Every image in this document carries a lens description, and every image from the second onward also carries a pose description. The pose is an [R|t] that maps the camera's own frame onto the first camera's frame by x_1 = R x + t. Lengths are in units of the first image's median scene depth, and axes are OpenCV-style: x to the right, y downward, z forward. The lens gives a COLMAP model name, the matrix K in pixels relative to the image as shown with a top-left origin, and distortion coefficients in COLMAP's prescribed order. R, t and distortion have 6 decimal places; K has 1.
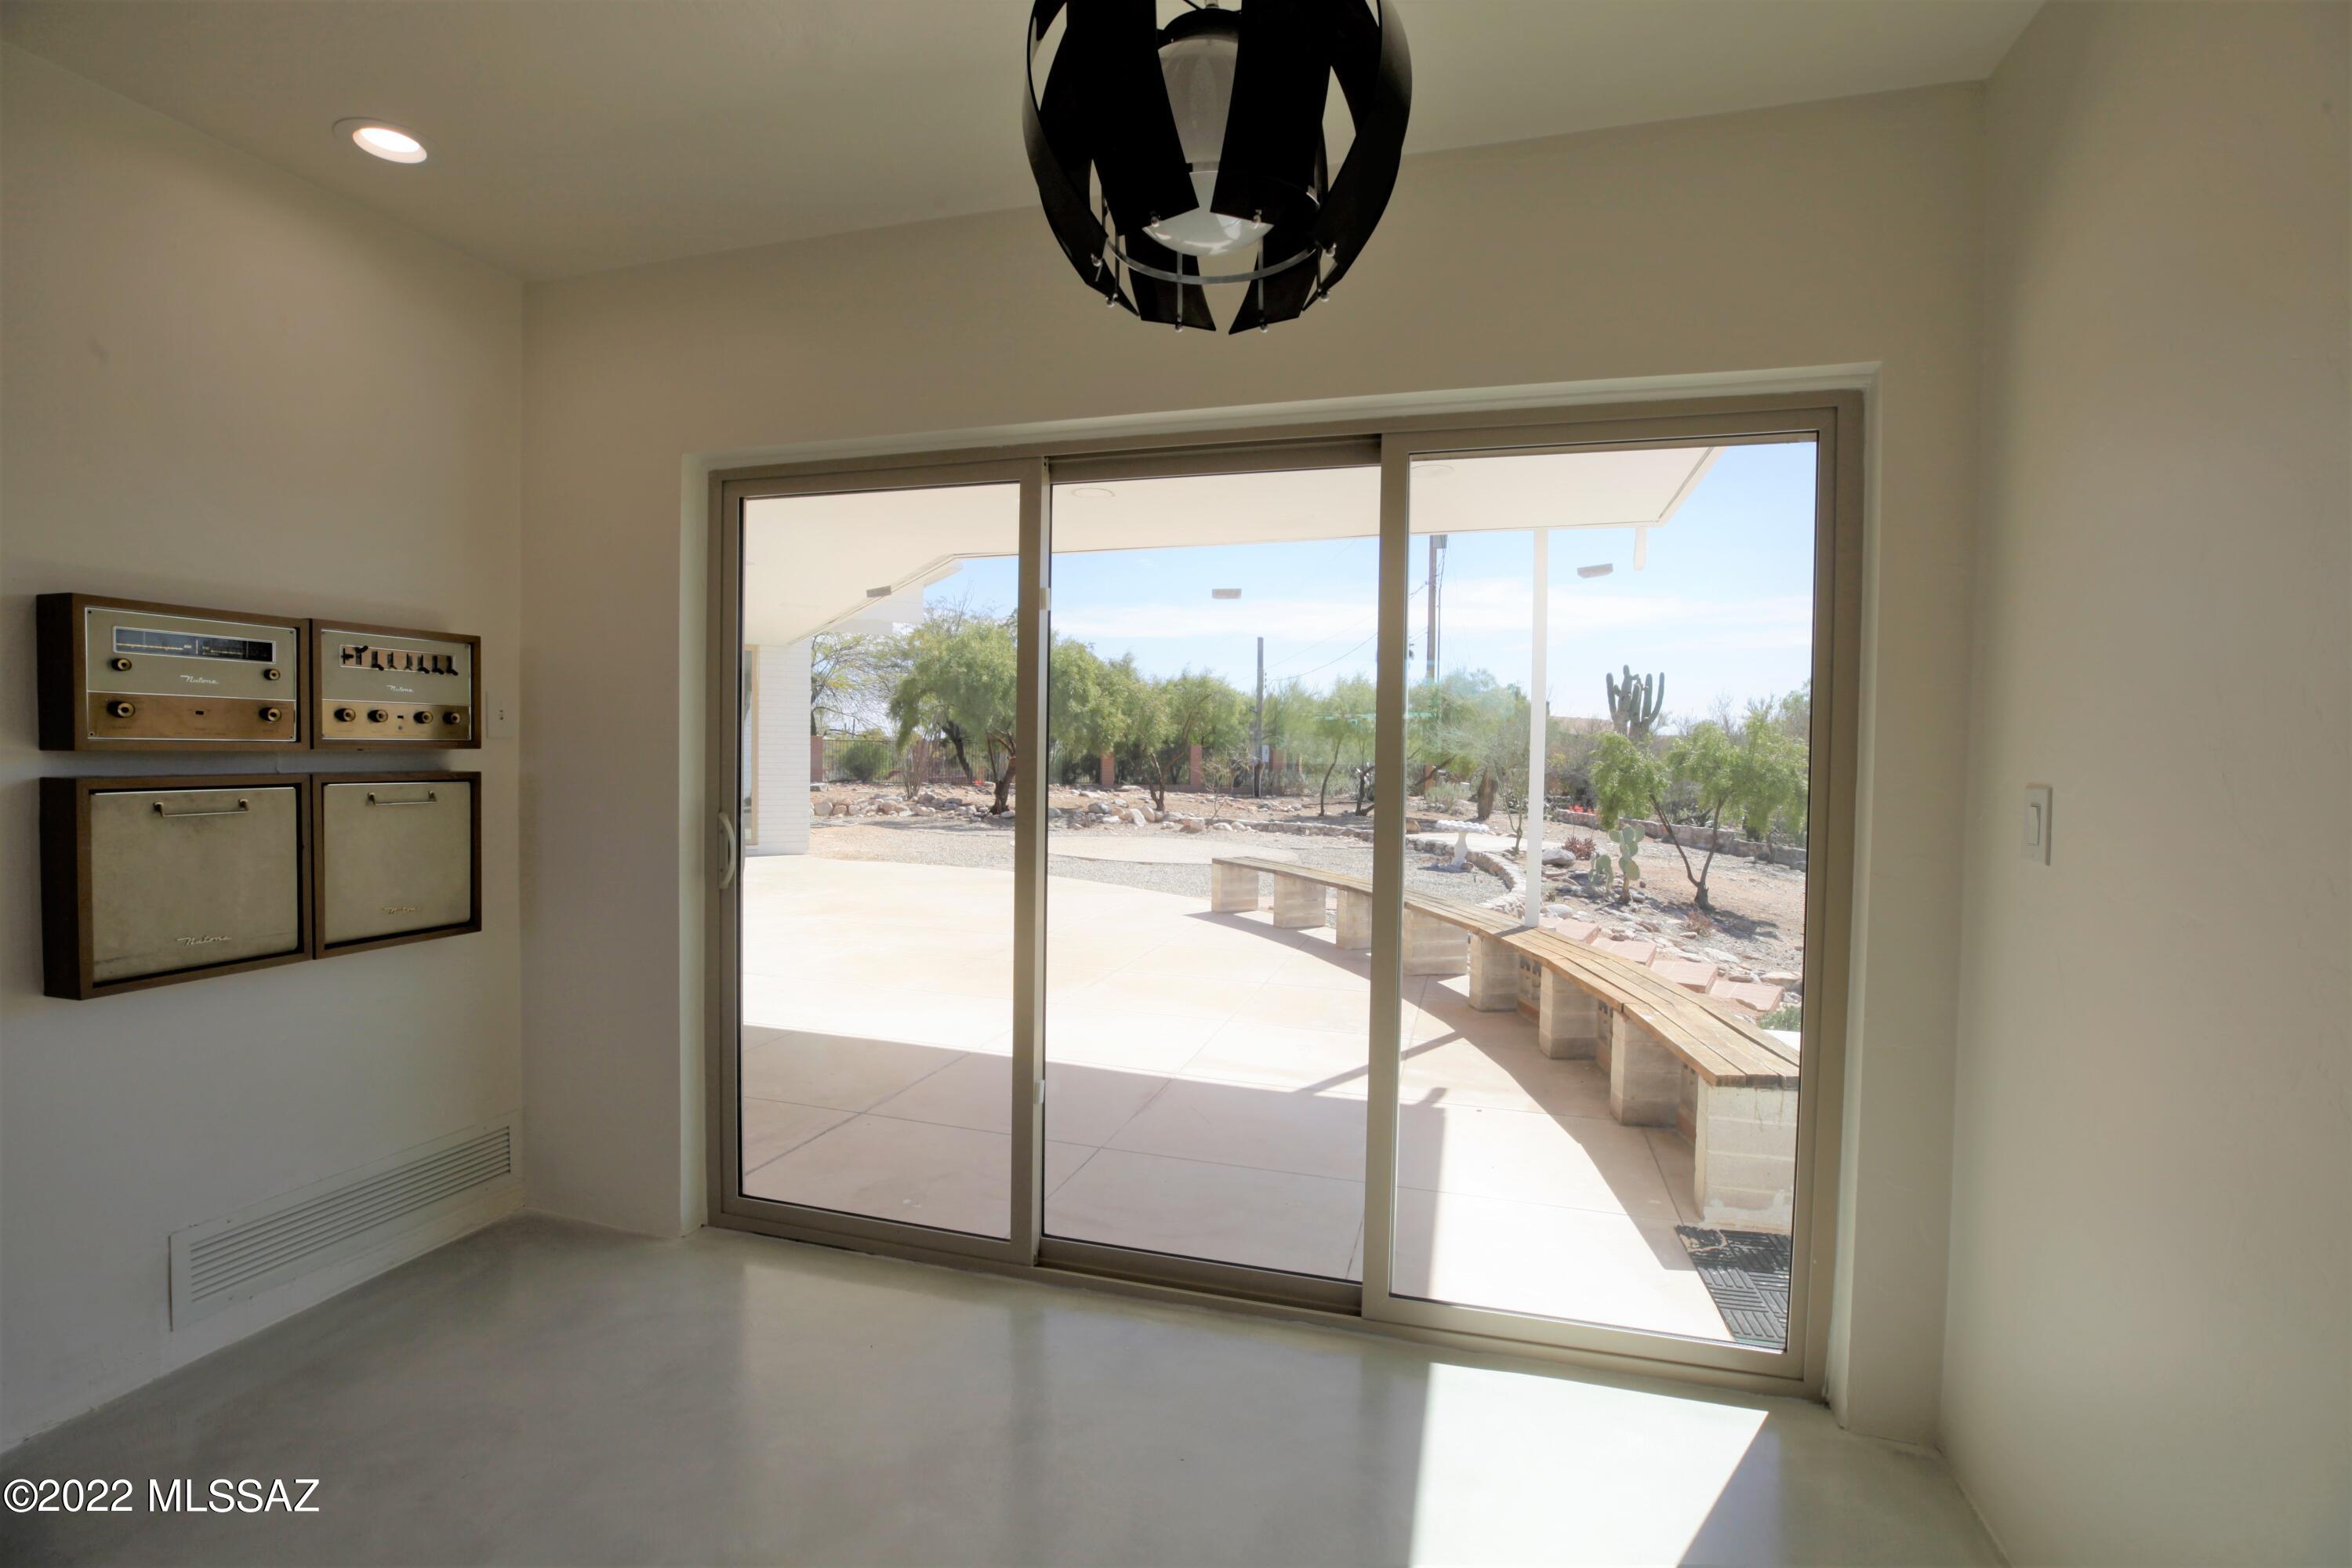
lens RADIAL K [[1067.7, 0, 1178.2], [0, 1067.7, 784.5], [0, 0, 1]] dist [-0.027880, 0.000734]
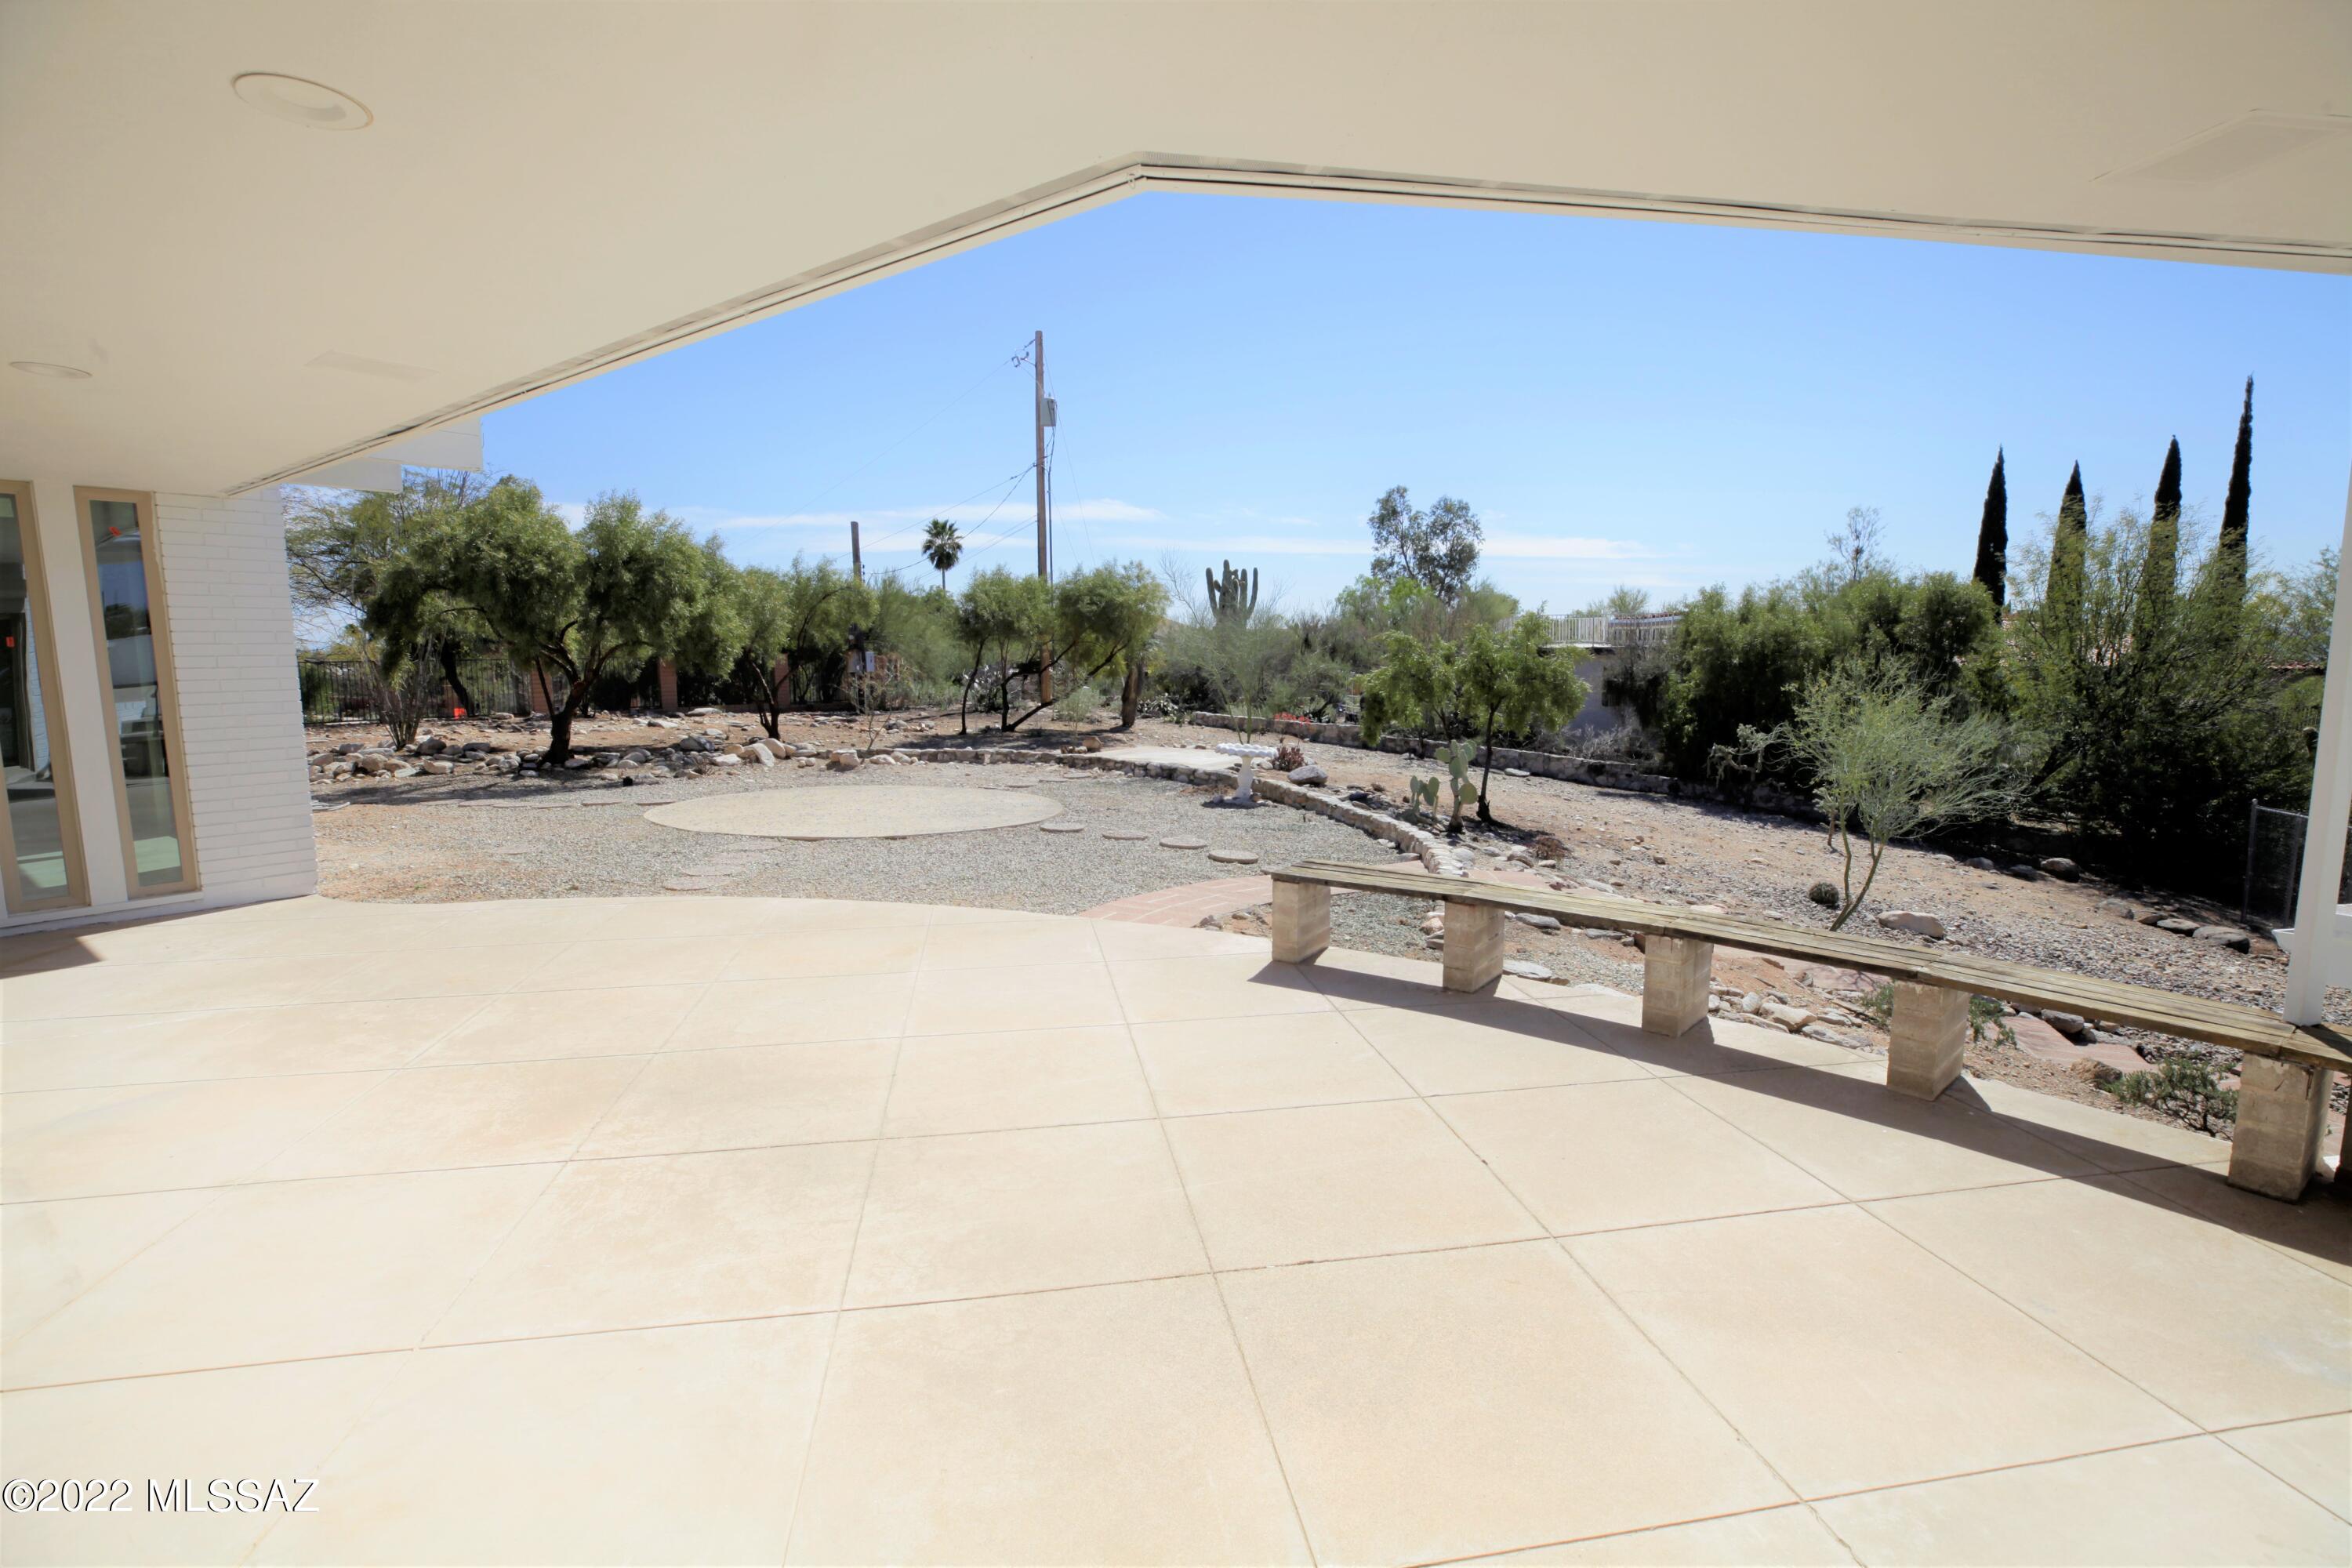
lens RADIAL K [[1067.7, 0, 1170.4], [0, 1067.7, 776.7], [0, 0, 1]] dist [-0.027880, 0.000734]
pose [[0.902840, -0.074102, 0.423542, -0.099214], [0.036065, 0.994617, 0.097140, -0.016486], [-0.428461, -0.072427, 0.900653, 0.191661]]
